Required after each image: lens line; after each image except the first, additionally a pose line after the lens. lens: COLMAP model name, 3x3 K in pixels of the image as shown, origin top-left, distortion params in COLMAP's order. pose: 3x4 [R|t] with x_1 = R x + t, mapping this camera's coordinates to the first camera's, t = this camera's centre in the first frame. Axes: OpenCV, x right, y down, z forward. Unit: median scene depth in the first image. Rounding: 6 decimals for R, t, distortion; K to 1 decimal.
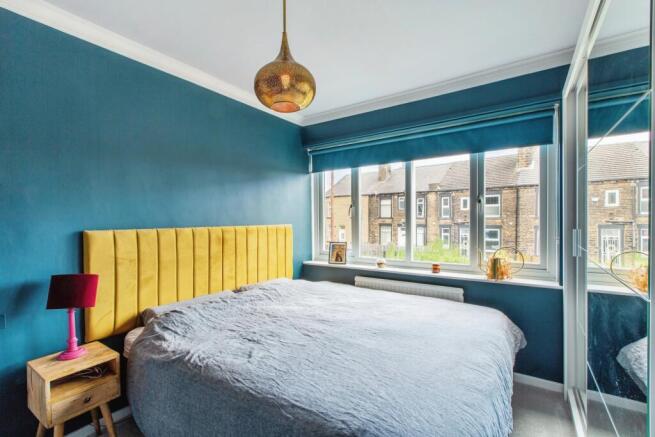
lens RADIAL K [[294.8, 0, 325.6], [0, 294.8, 219.4], [0, 0, 1]] dist [-0.002400, 0.000002]
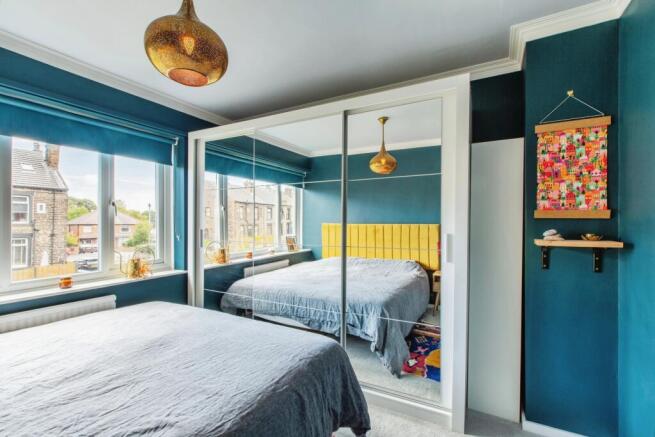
lens RADIAL K [[294.8, 0, 327.0], [0, 294.8, 223.4], [0, 0, 1]] dist [-0.002400, 0.000002]
pose [[-0.107937, 0.011094, 0.994096, -1.067152], [-0.001258, 0.999935, -0.011296, 0.024909], [-0.994157, -0.002470, -0.107916, 0.783842]]
